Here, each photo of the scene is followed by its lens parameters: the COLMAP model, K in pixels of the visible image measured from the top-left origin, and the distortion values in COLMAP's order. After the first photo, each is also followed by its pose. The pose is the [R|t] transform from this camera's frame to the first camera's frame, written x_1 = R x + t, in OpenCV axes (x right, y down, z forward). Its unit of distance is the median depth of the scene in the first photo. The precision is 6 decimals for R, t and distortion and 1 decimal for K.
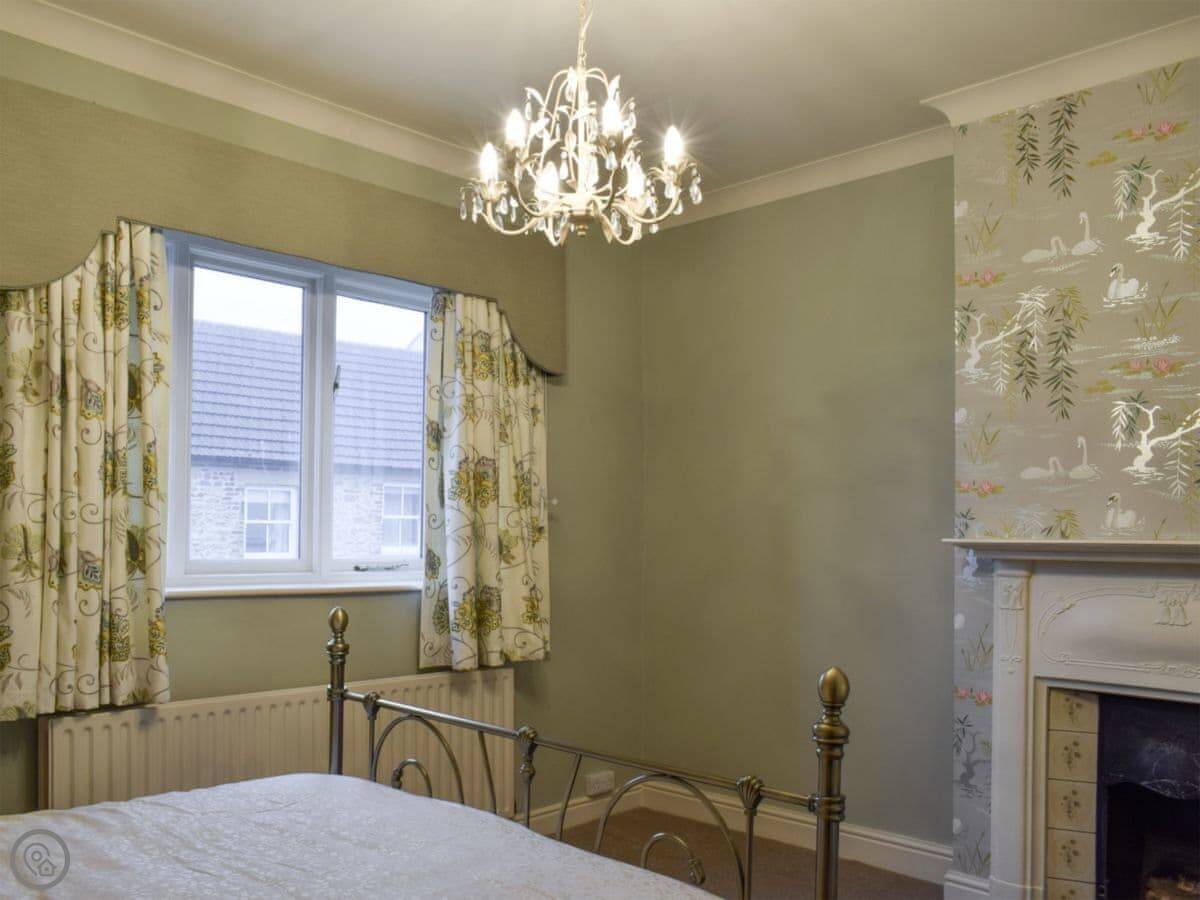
lens RADIAL K [[1253.7, 0, 597.0], [0, 1253.7, 517.4], [0, 0, 1]] dist [0.018505, -0.011488]
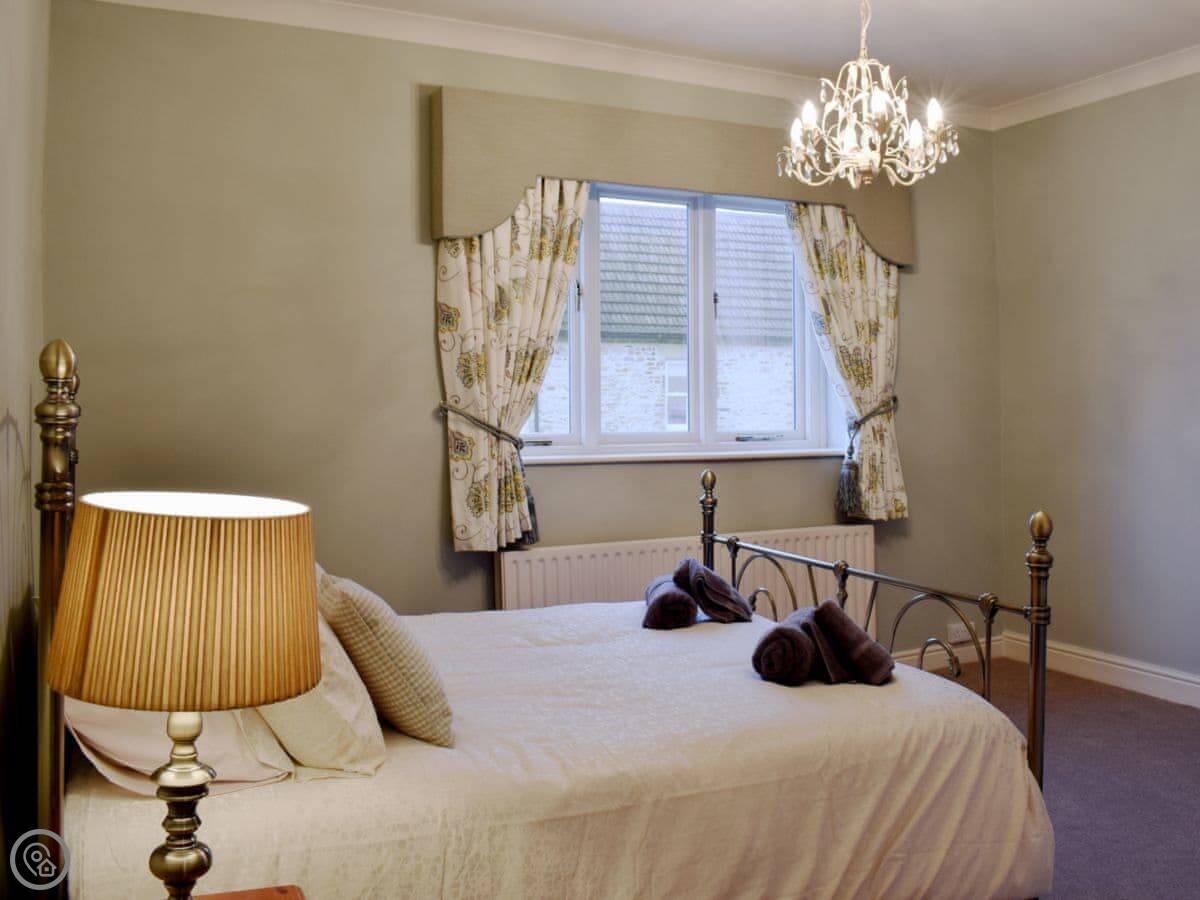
lens RADIAL K [[1286.1, 0, 598.7], [0, 1286.1, 430.2], [0, 0, 1]] dist [0.004182, 0.001720]
pose [[0.946113, -0.008198, -0.323734, 0.120644], [0.019261, 0.999334, 0.030984, -0.011830], [0.323264, -0.035550, 0.945641, -0.288521]]
